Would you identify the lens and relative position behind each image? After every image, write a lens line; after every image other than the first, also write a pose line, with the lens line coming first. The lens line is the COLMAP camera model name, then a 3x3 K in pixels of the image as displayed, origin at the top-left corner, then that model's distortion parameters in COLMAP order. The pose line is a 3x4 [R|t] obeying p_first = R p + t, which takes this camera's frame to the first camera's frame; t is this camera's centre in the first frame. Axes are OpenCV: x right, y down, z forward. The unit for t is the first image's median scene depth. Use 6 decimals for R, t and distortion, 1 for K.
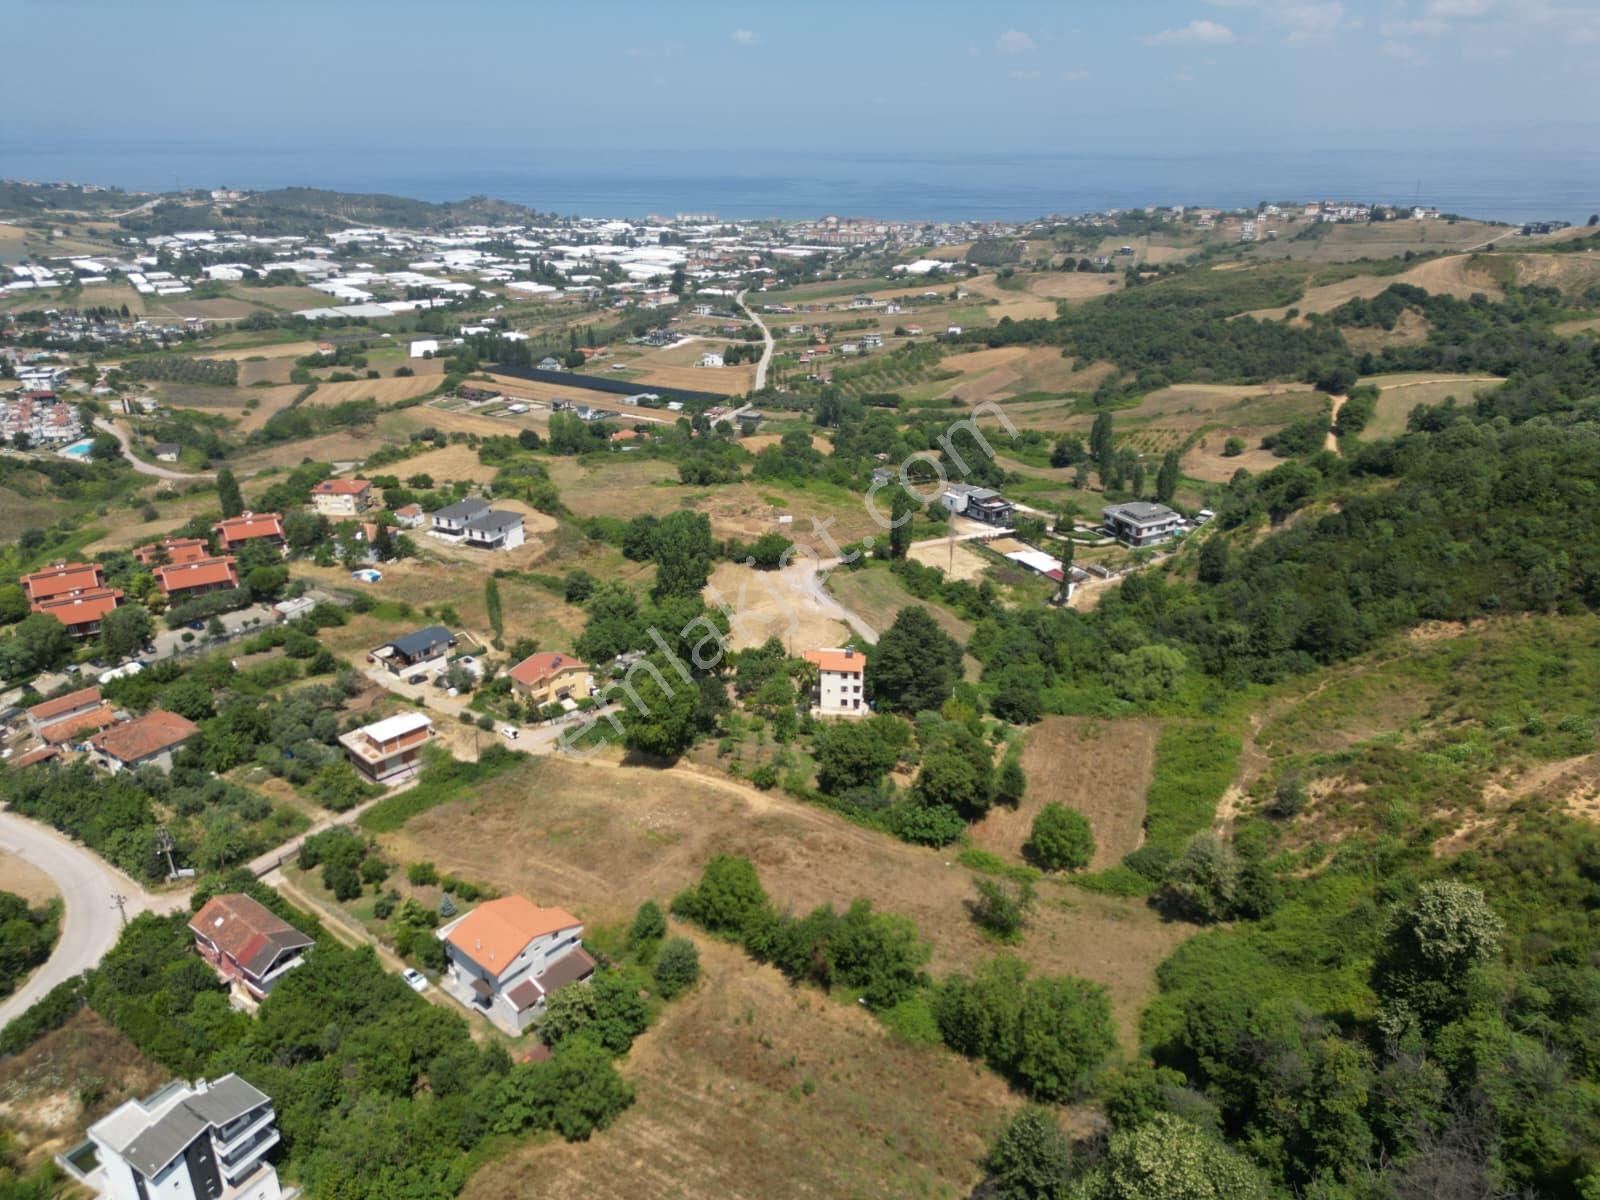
lens RADIAL K [[1117.9, 0, 798.8], [0, 1117.9, 596.7], [0, 0, 1]] dist [0.080722, -0.078117]
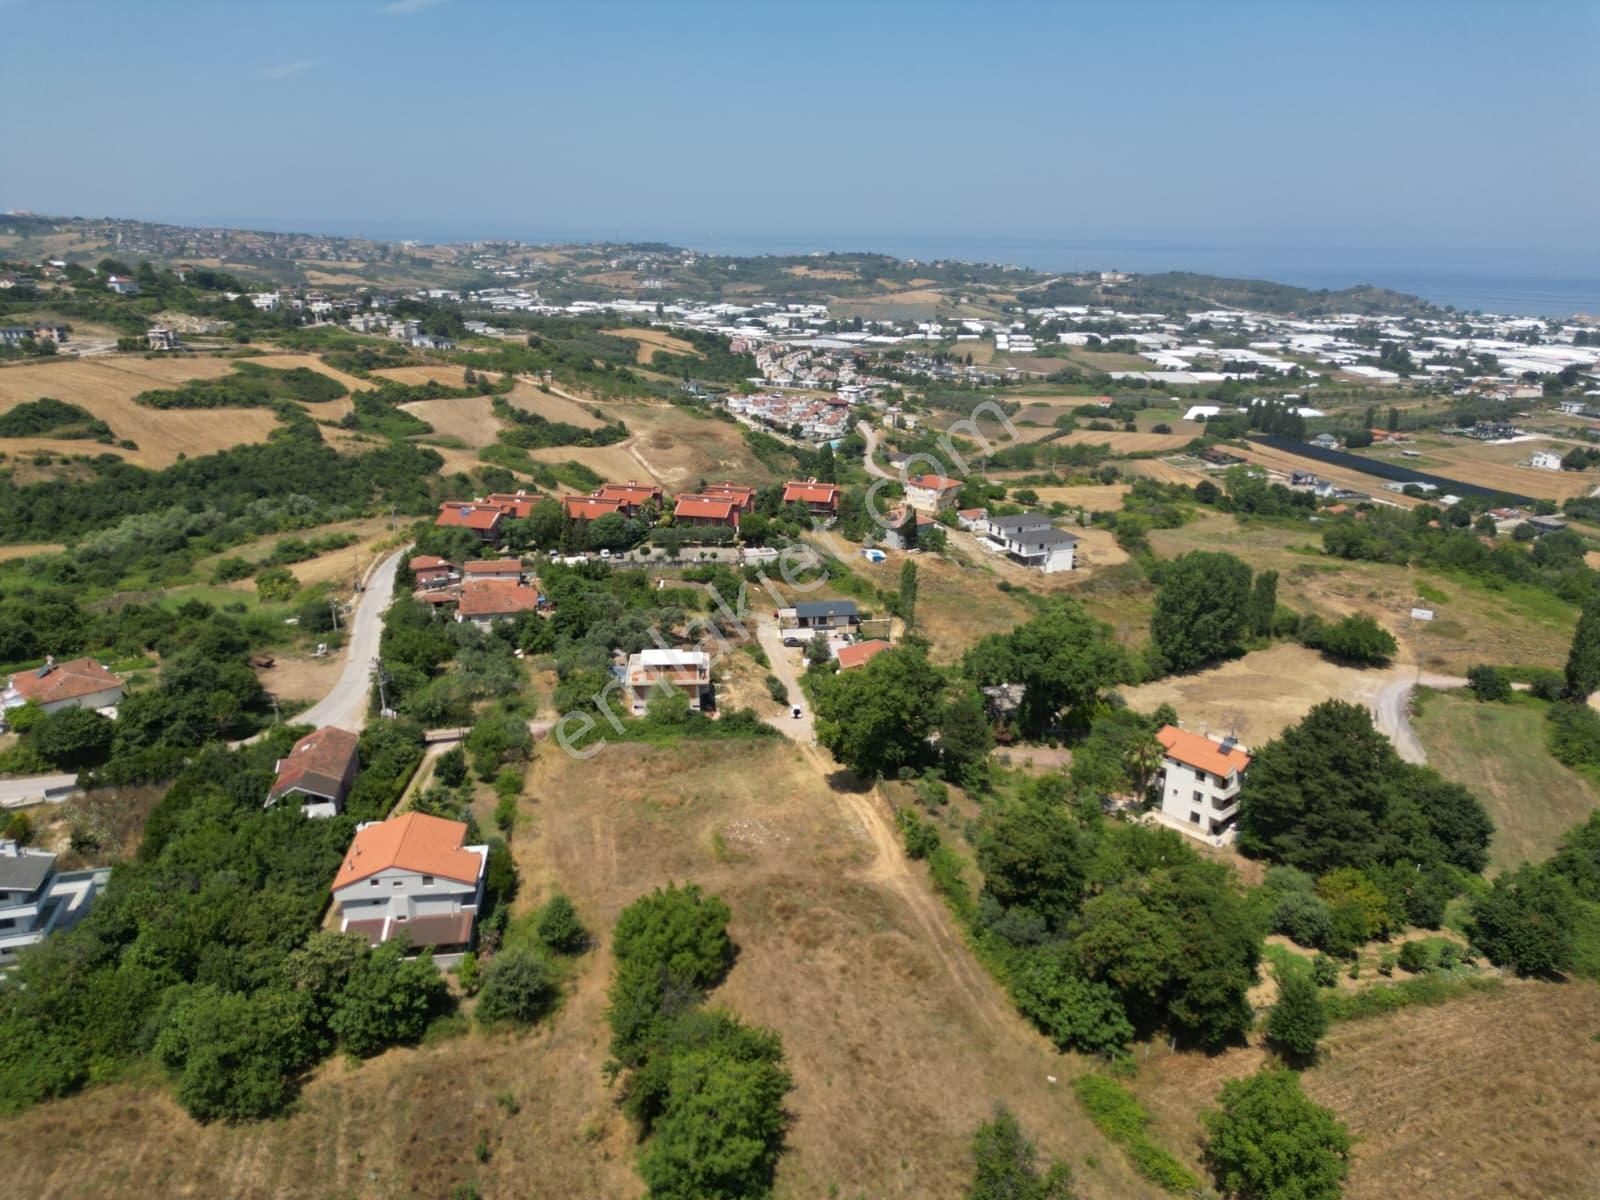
lens RADIAL K [[1117.9, 0, 798.8], [0, 1117.9, 596.7], [0, 0, 1]] dist [0.080722, -0.078117]
pose [[0.740535, 0.218293, -0.635575, 0.072312], [-0.268598, 0.963088, 0.017826, 0.006078], [0.616006, 0.157513, 0.771833, 0.093215]]
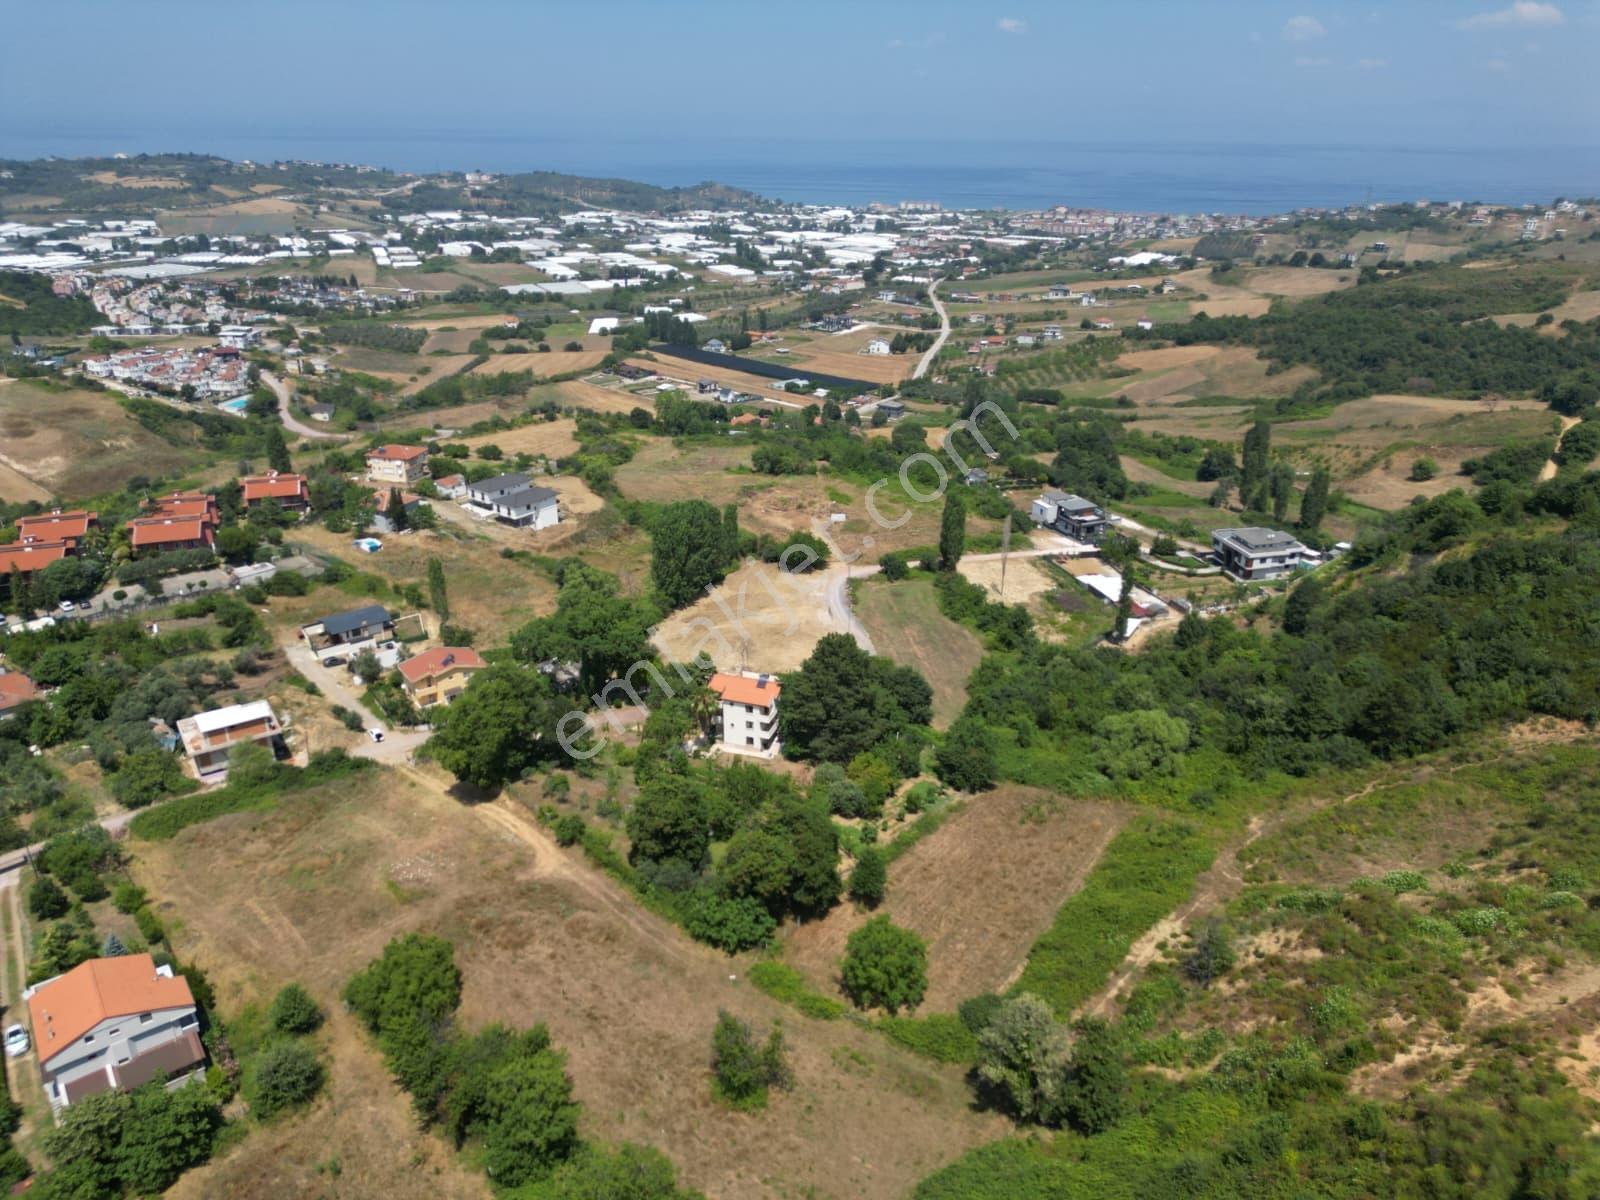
lens RADIAL K [[1117.9, 0, 798.8], [0, 1117.9, 596.7], [0, 0, 1]] dist [0.080722, -0.078117]
pose [[0.978428, 0.084800, -0.188381, 0.062716], [-0.083637, 0.996396, 0.014128, -0.007602], [0.188900, 0.001932, 0.981994, 0.052370]]
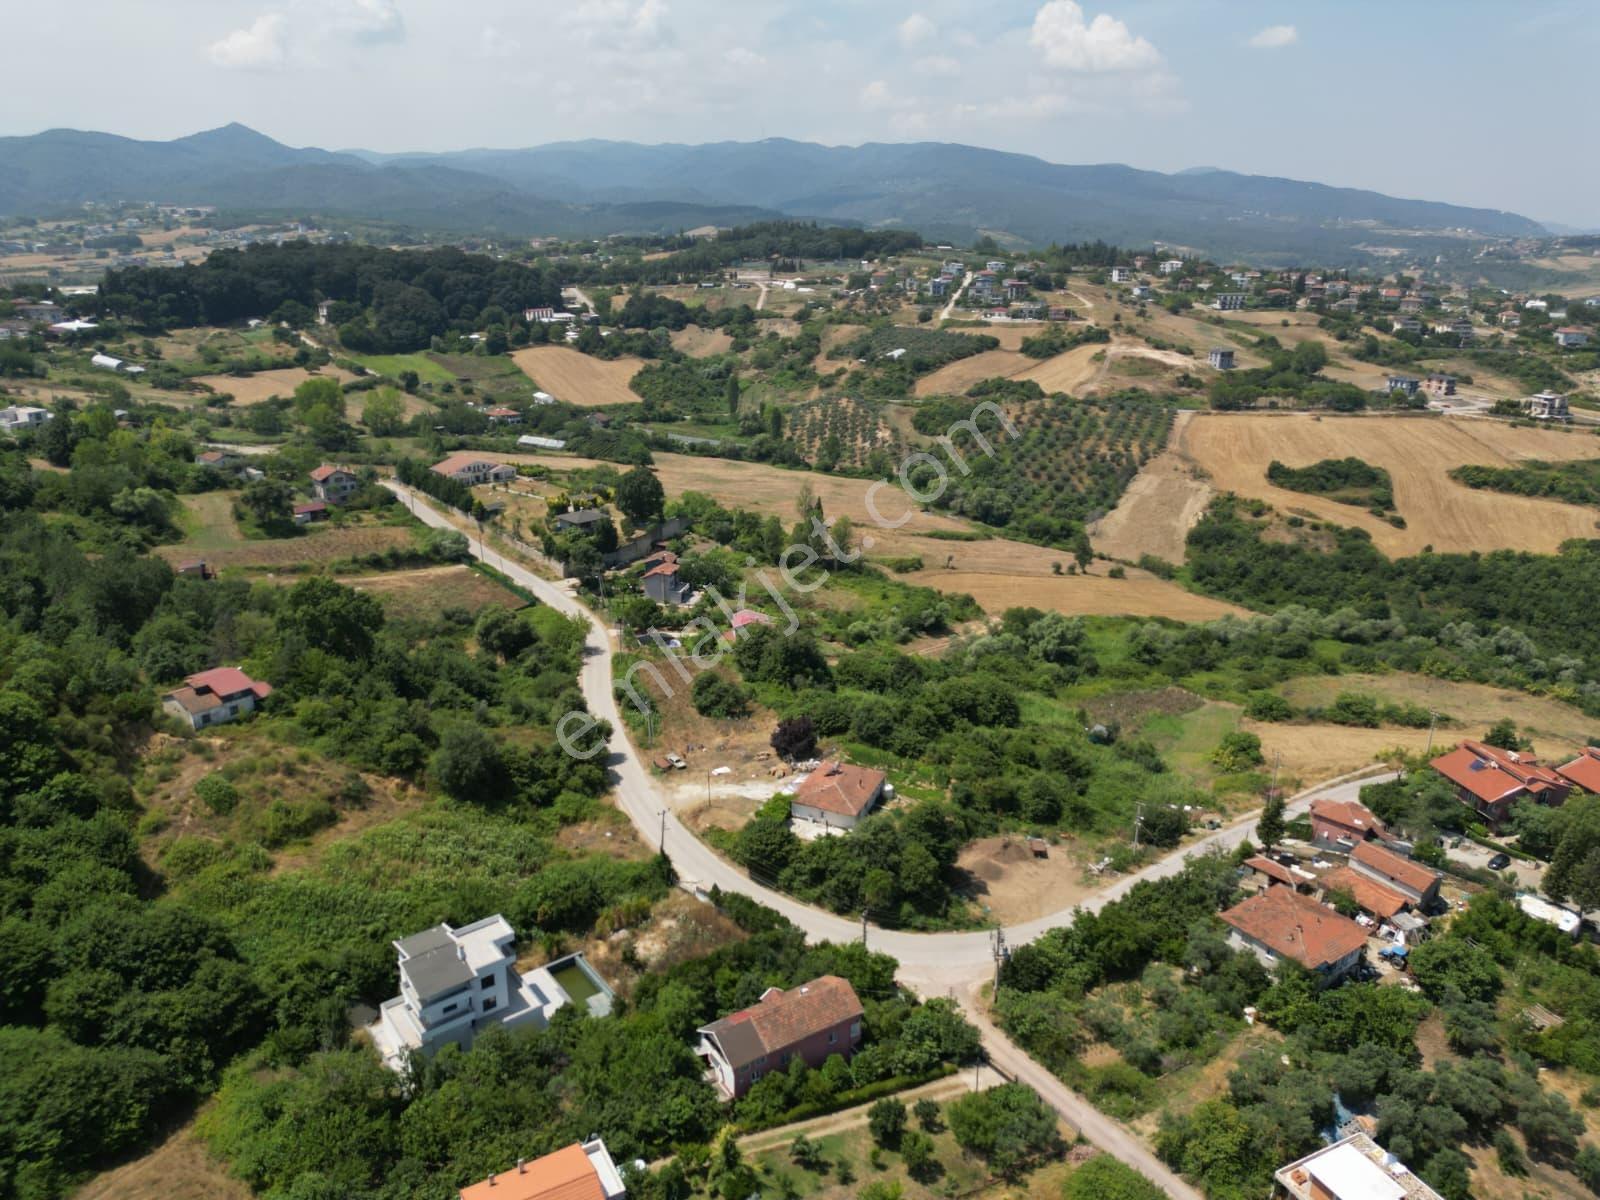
lens RADIAL K [[1117.9, 0, 798.8], [0, 1117.9, 596.7], [0, 0, 1]] dist [0.080722, -0.078117]
pose [[-0.353397, 0.293498, -0.888240, 0.032299], [-0.368546, 0.829034, 0.420566, -0.061360], [0.859817, 0.475984, -0.184810, 0.190468]]
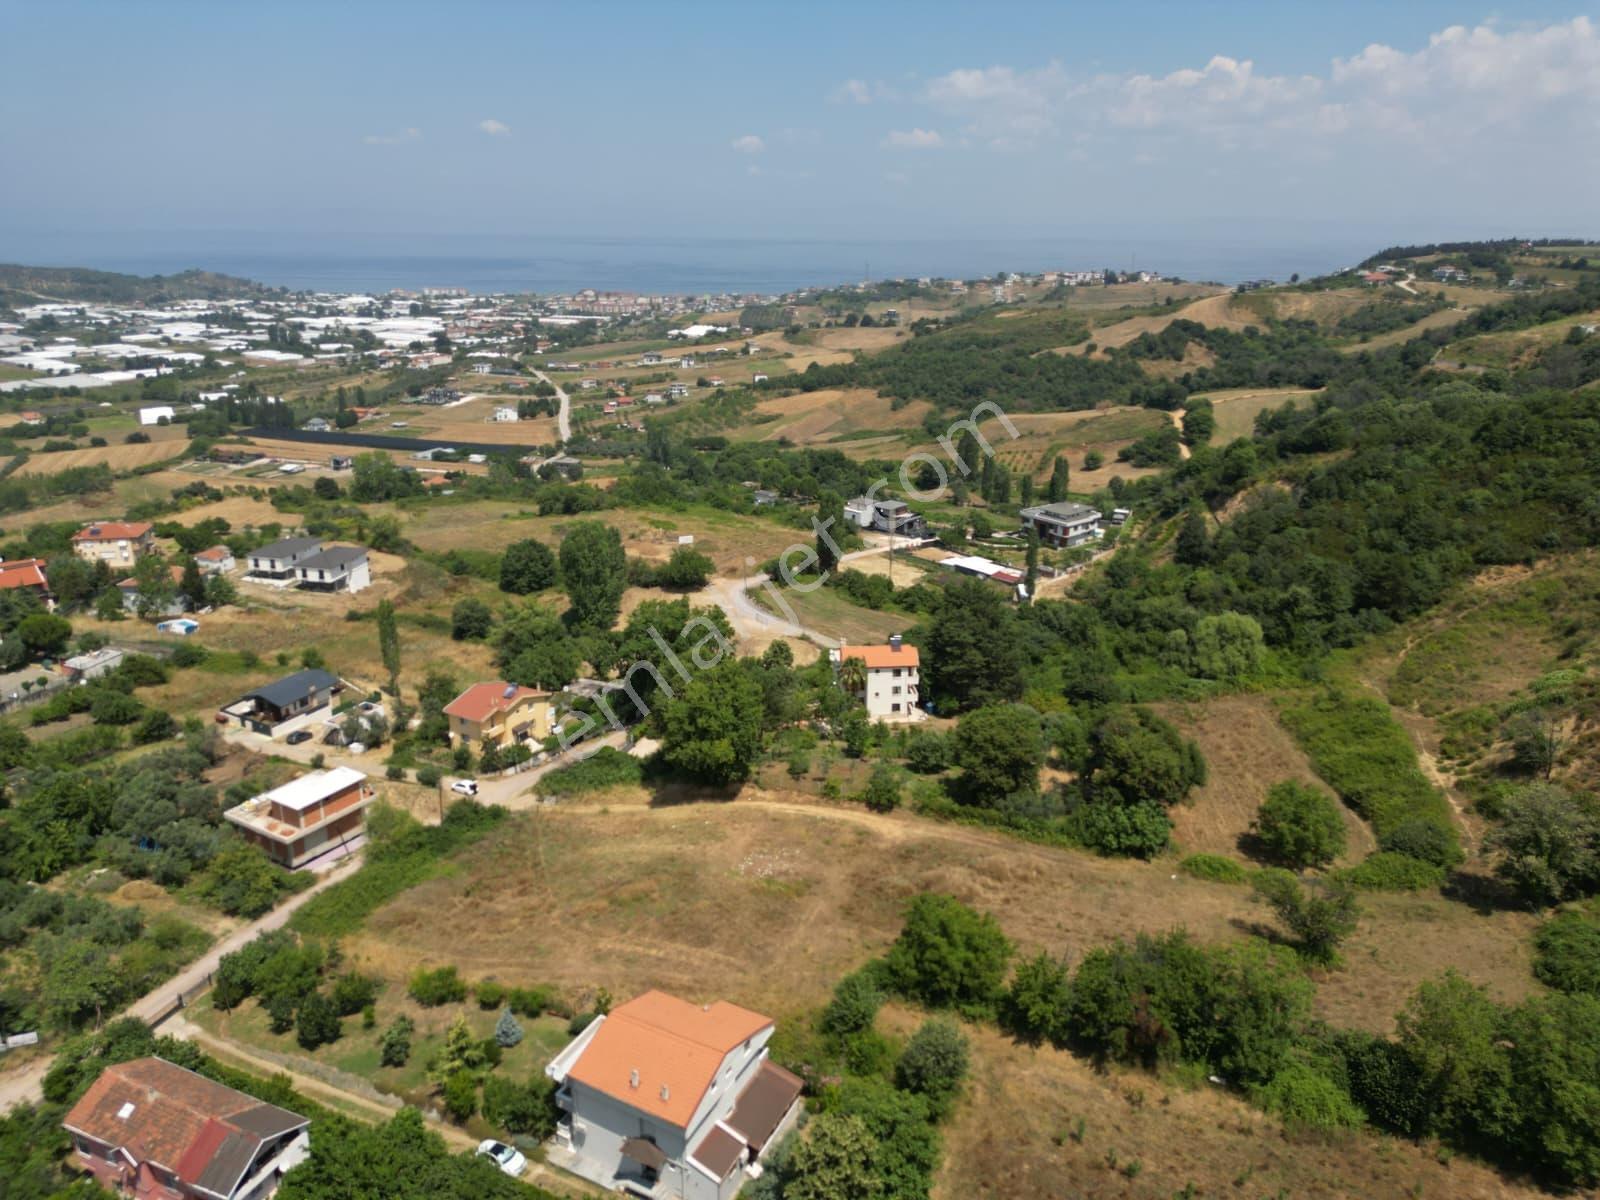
lens RADIAL K [[1117.9, 0, 798.8], [0, 1117.9, 596.7], [0, 0, 1]] dist [0.080722, -0.078117]
pose [[0.975455, -0.065483, 0.210239, -0.052847], [0.080071, 0.994882, -0.061634, 0.016699], [-0.205127, 0.076955, 0.975705, 0.064569]]
